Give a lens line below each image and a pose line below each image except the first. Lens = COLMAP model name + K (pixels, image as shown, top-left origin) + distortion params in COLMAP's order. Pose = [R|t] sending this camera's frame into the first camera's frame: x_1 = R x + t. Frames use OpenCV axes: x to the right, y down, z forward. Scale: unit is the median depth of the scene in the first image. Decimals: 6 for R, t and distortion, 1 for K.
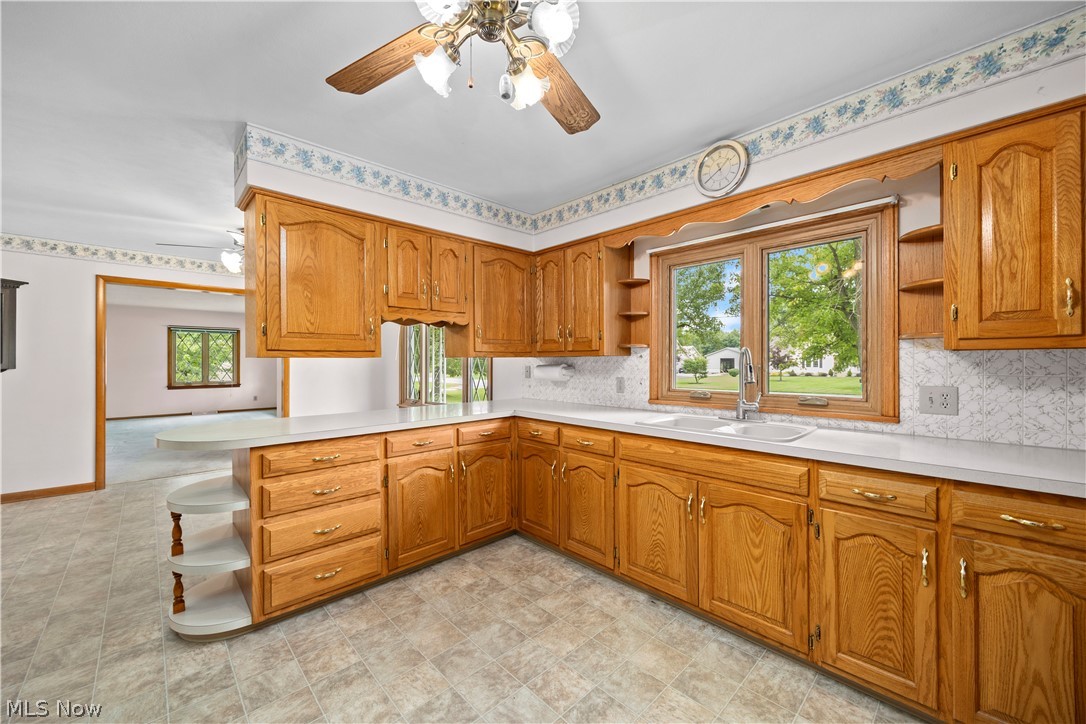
lens RADIAL K [[429.9, 0, 538.9], [0, 429.9, 360.7], [0, 0, 1]] dist [-0.000687, -0.000169]
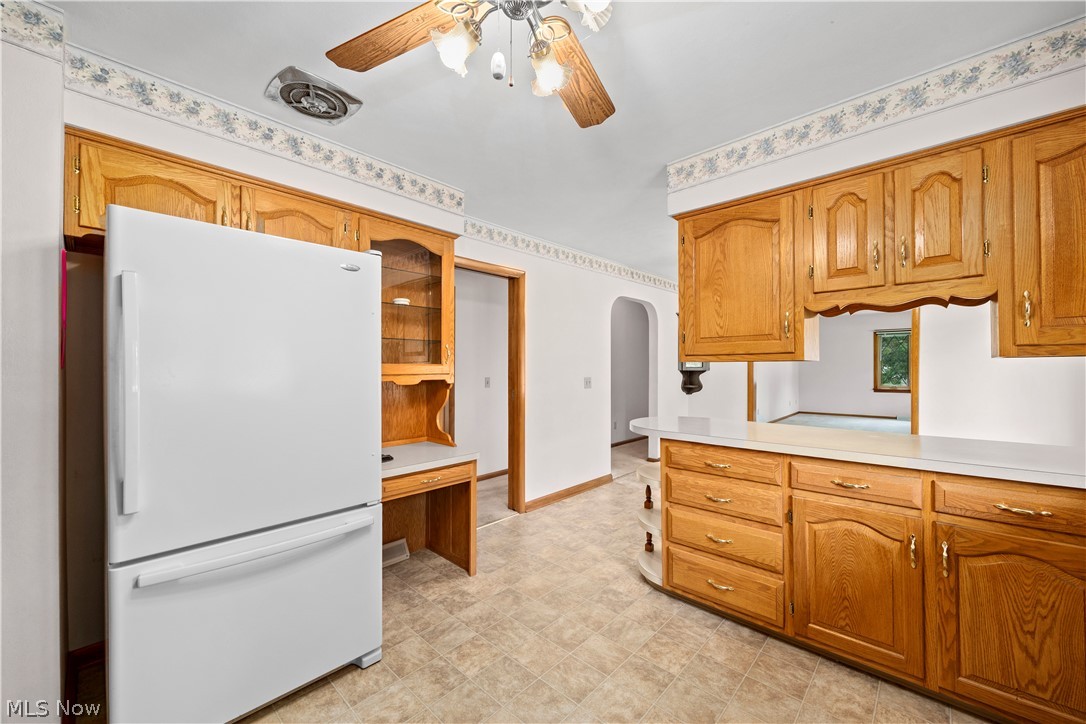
lens RADIAL K [[422.5, 0, 542.0], [0, 422.5, 365.9], [0, 0, 1]] dist [-0.000706, -0.000354]
pose [[0.048290, -0.000207, -0.998833, 0.411088], [0.004545, 0.999990, 0.000013, 0.000623], [0.998823, -0.004541, 0.048290, 0.521855]]
